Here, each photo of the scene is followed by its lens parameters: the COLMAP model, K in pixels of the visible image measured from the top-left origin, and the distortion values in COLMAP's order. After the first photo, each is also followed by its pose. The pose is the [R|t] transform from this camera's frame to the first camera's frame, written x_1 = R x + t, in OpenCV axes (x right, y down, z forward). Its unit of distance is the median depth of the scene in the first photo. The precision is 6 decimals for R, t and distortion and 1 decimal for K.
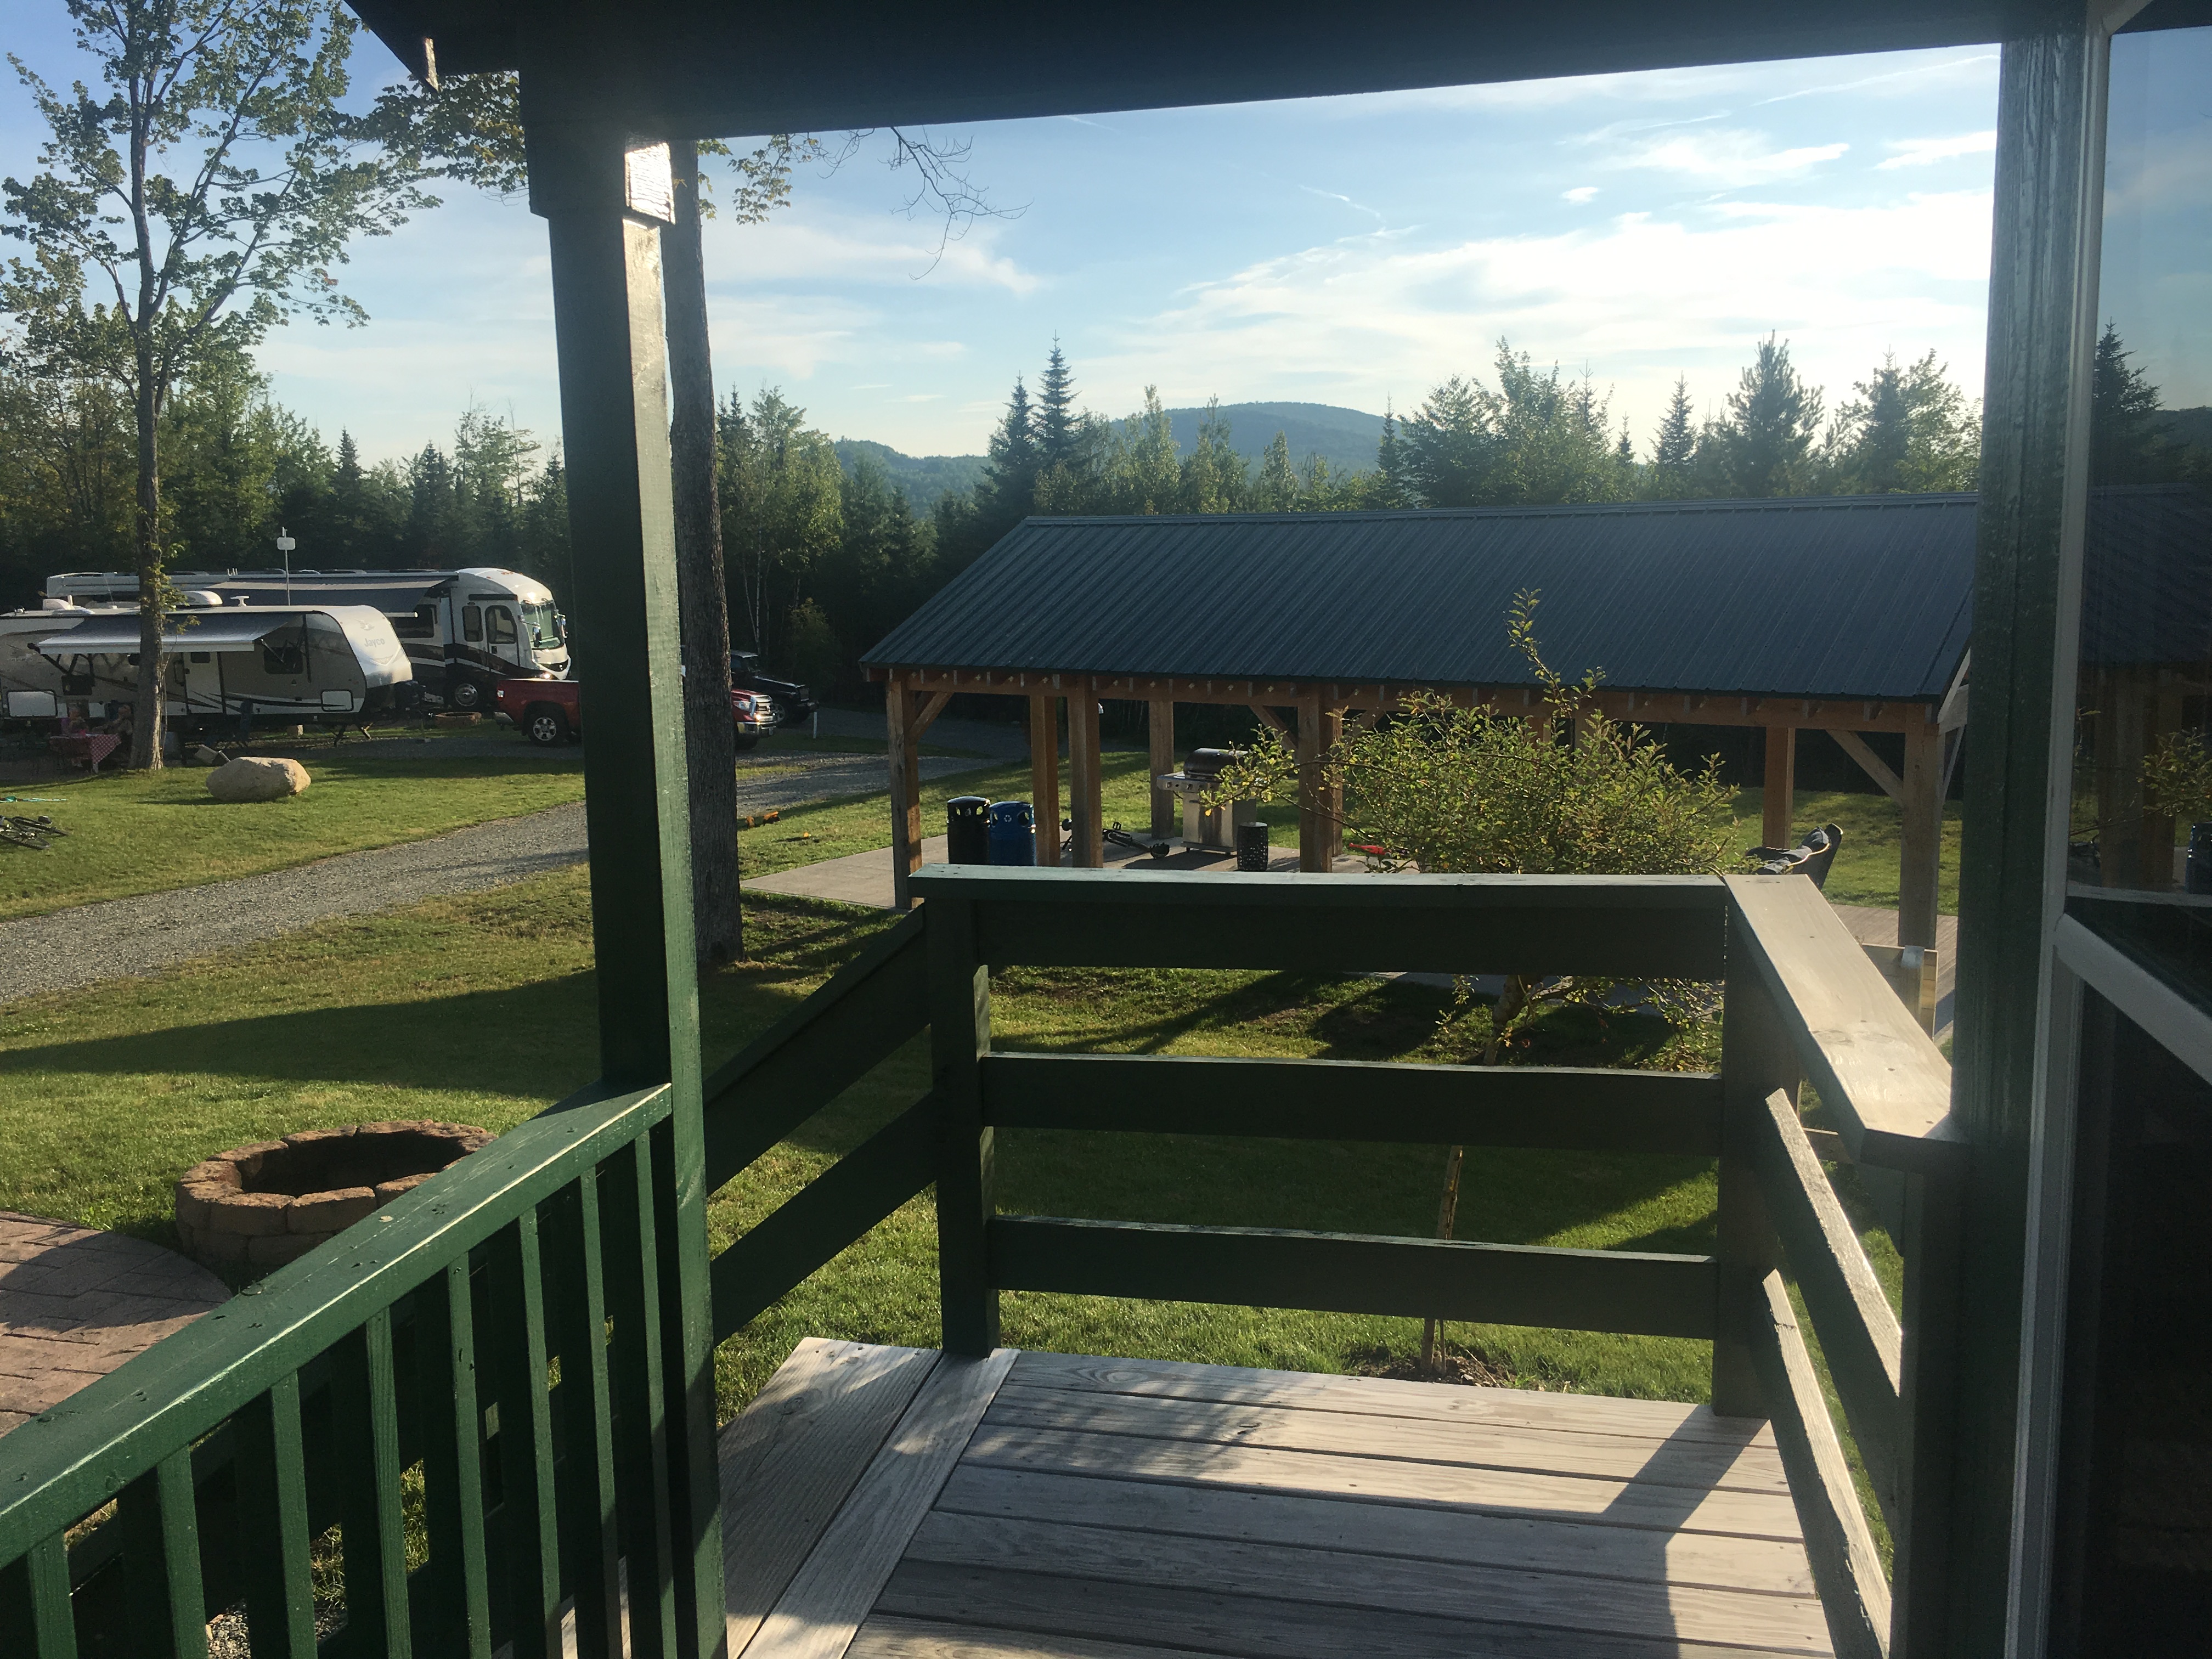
lens RADIAL K [[1901.3, 0, 1115.5], [0, 1901.3, 843.3], [0, 0, 1]] dist [0.092523, -0.120506]
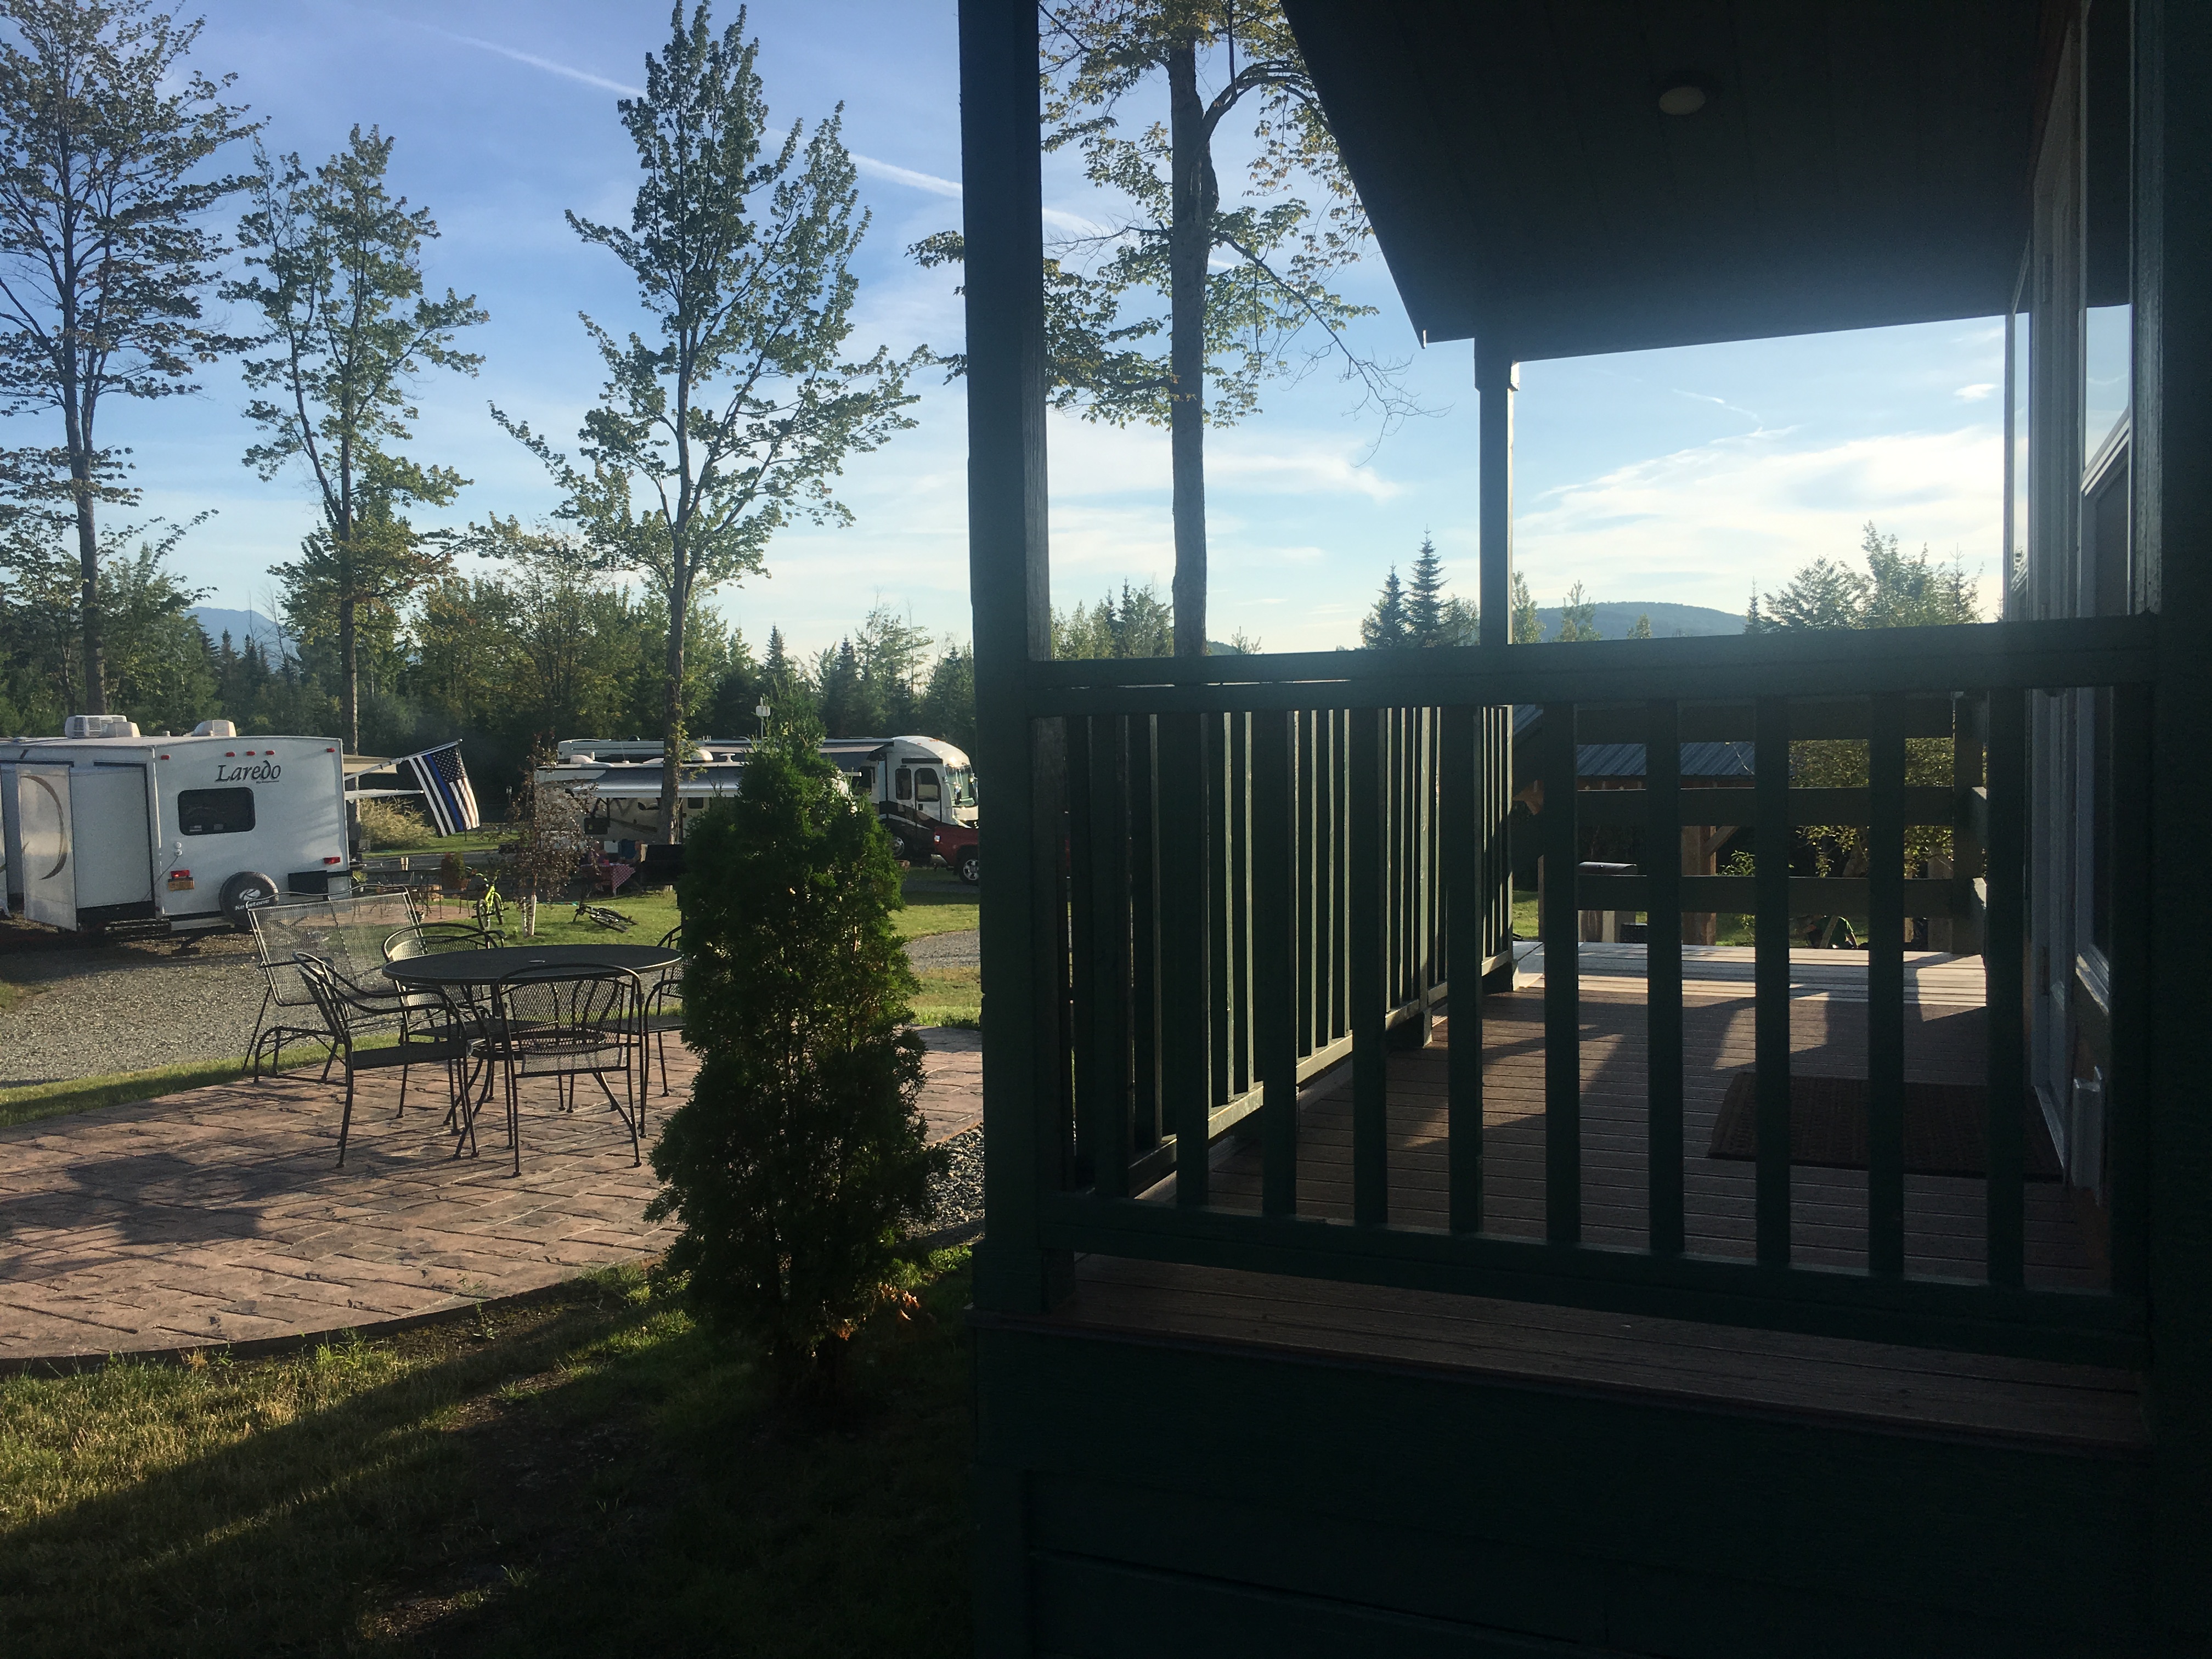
lens RADIAL K [[1909.4, 0, 1106.0], [0, 1909.4, 829.5], [0, 0, 1]] dist [0.095623, -0.125296]
pose [[0.983472, 0.017014, -0.180259, -0.018195], [-0.036738, 0.993618, -0.106651, 0.038263], [0.177294, 0.111510, 0.977820, -0.107601]]
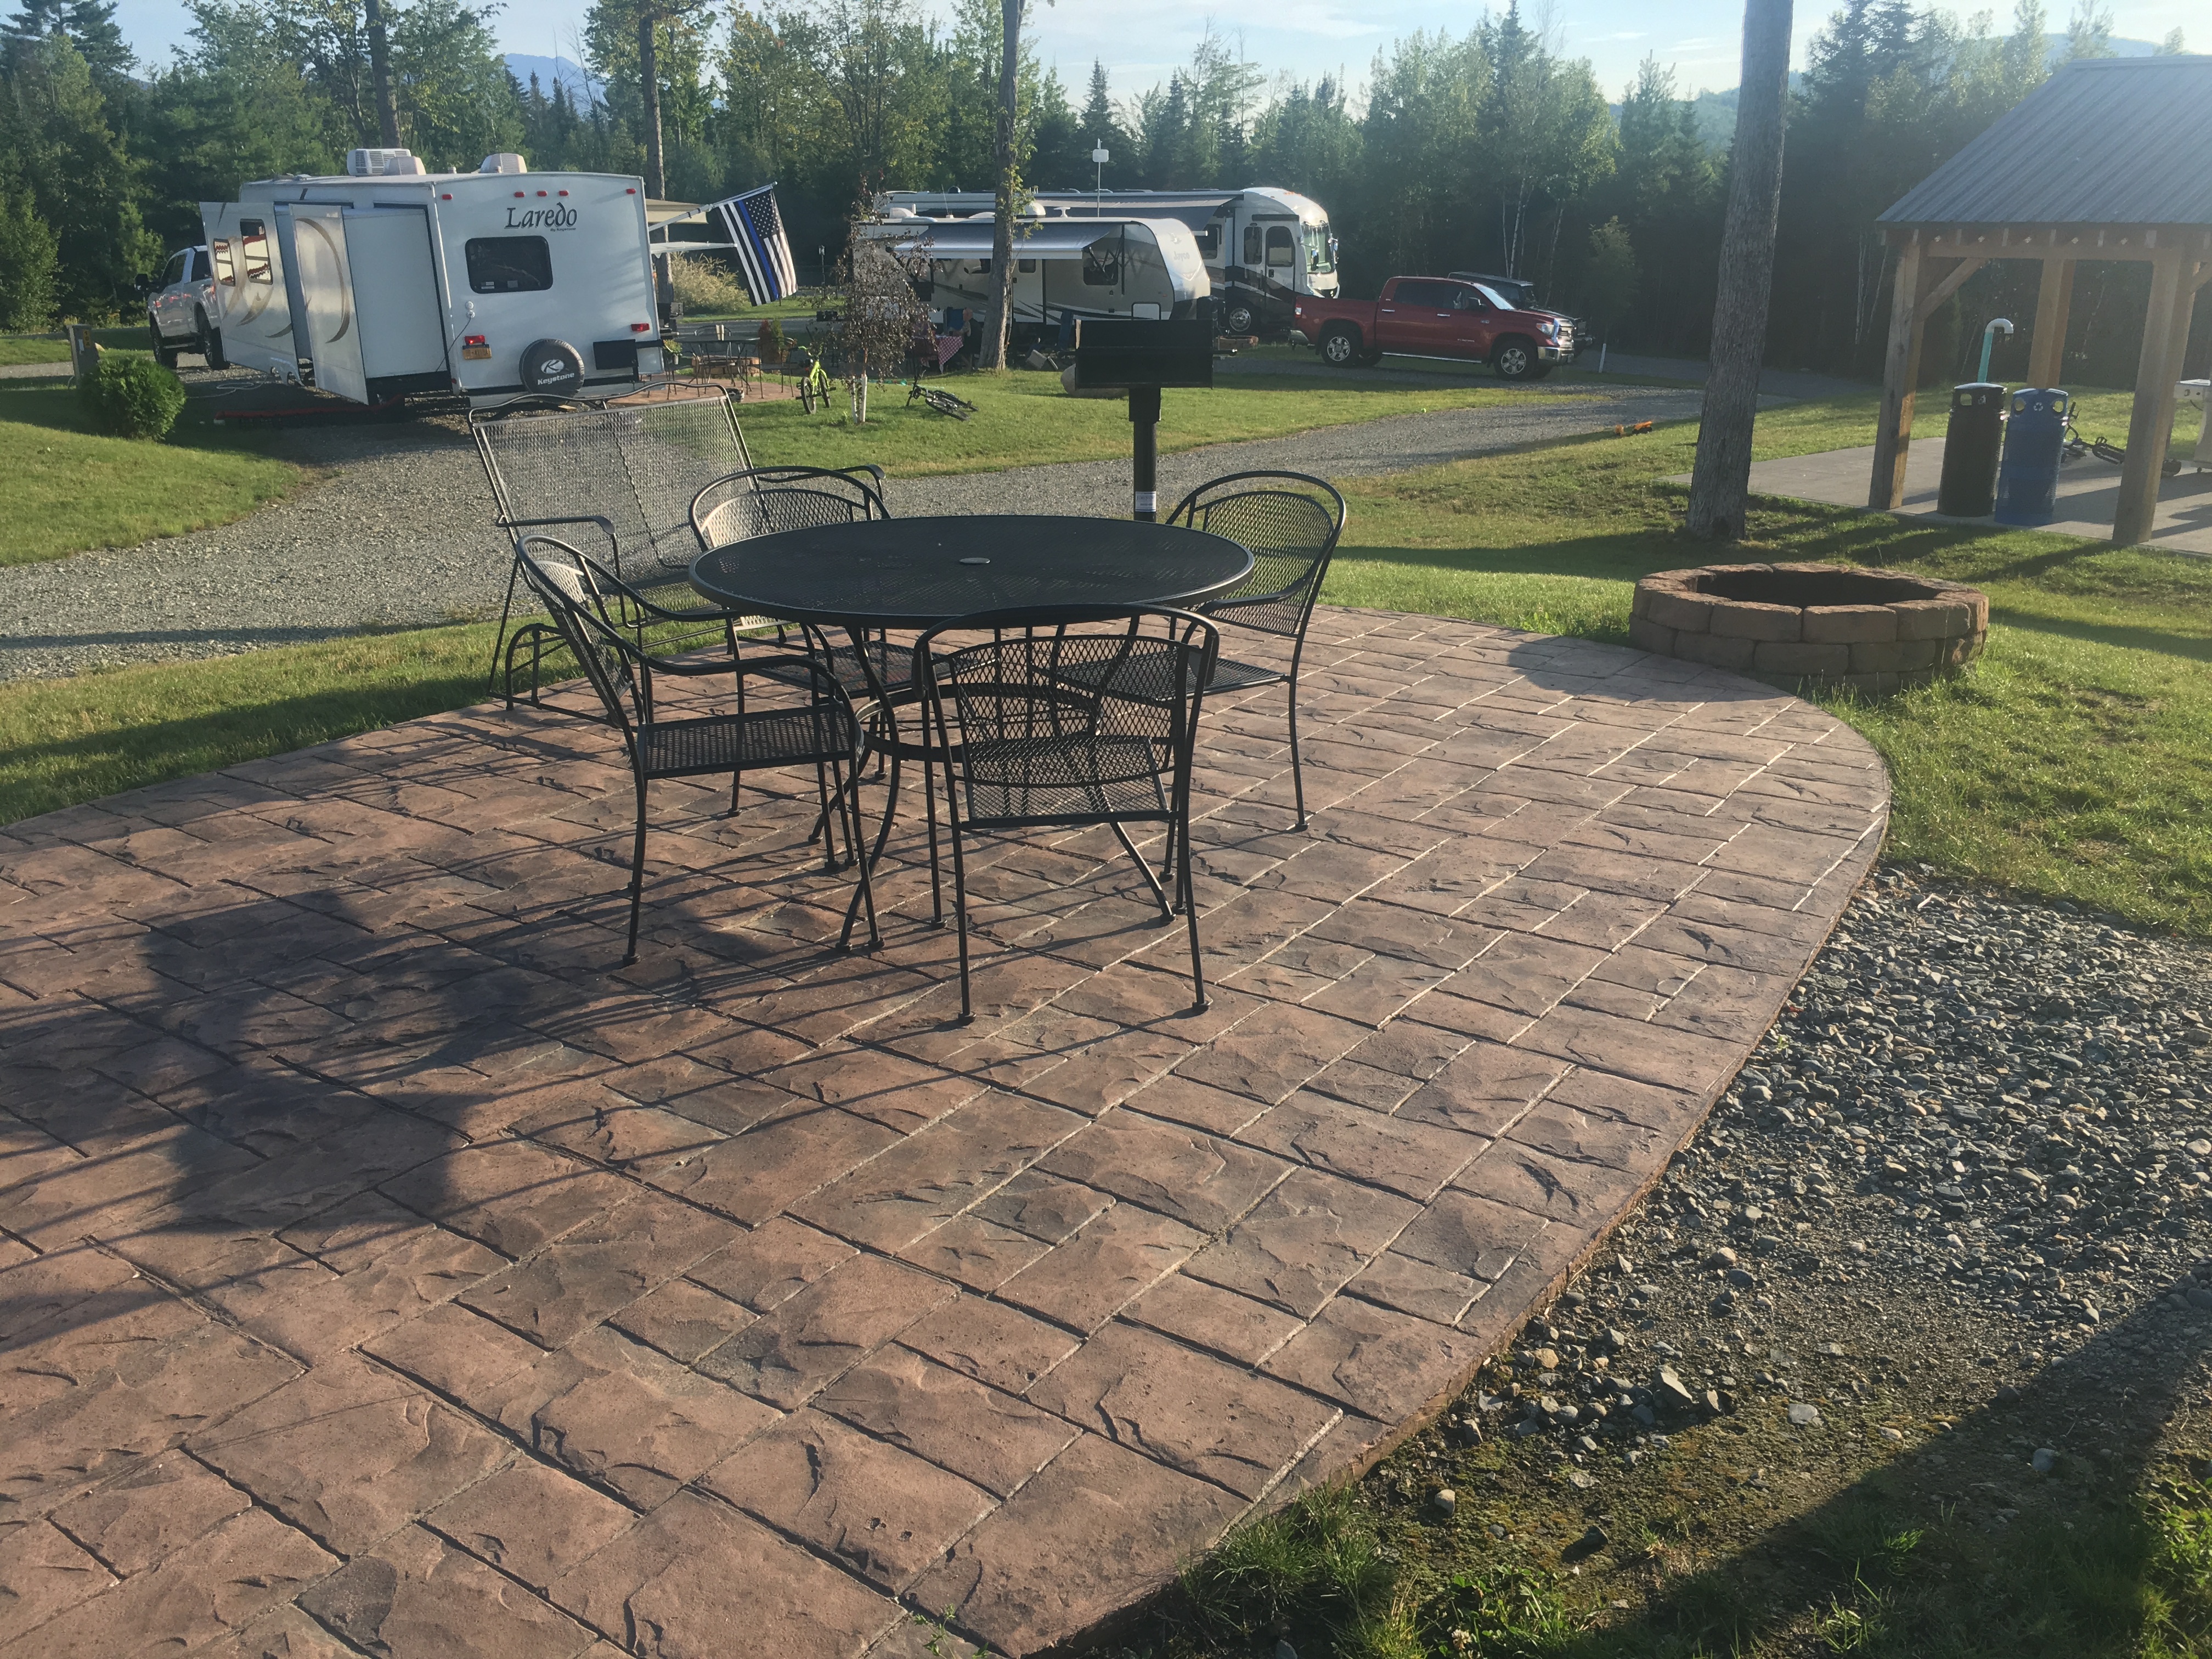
lens RADIAL K [[1909.4, 0, 1106.0], [0, 1909.4, 829.5], [0, 0, 1]] dist [0.095623, -0.125296]
pose [[0.942726, 0.115736, -0.312845, -0.079705], [-0.064867, 0.983581, 0.168404, 0.027816], [0.327199, -0.138466, 0.934756, -0.002813]]
